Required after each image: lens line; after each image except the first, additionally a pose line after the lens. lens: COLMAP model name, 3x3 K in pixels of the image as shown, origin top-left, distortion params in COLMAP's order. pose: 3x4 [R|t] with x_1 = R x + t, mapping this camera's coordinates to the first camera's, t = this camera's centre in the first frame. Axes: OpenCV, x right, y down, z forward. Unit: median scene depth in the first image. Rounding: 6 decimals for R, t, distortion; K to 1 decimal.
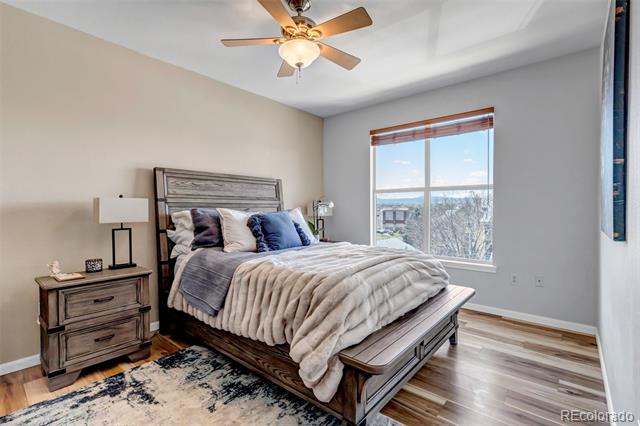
lens RADIAL K [[296.4, 0, 320.0], [0, 296.4, 213.0], [0, 0, 1]] dist [0.004336, -0.000263]
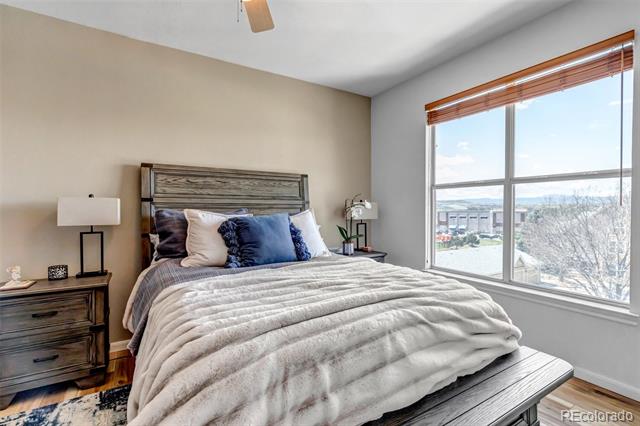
lens RADIAL K [[296.4, 0, 320.0], [0, 296.4, 213.0], [0, 0, 1]] dist [0.004336, -0.000263]
pose [[0.949233, 0.005499, -0.314524, 0.236166], [-0.006518, 0.999976, -0.002187, -0.006371], [0.314505, 0.004126, 0.949247, 0.329826]]
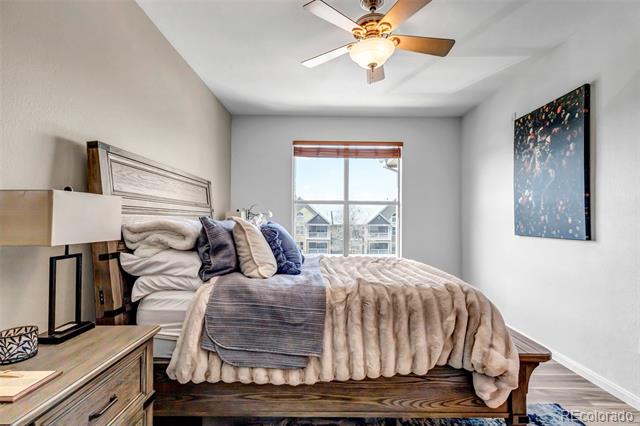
lens RADIAL K [[290.2, 0, 320.0], [0, 290.2, 213.0], [0, 0, 1]] dist [0.000865, 0.000200]
pose [[0.761288, 0.025073, 0.647929, -0.592493], [-0.001591, 0.999321, -0.036801, -0.000734], [-0.648412, 0.026986, 0.760811, 0.323909]]
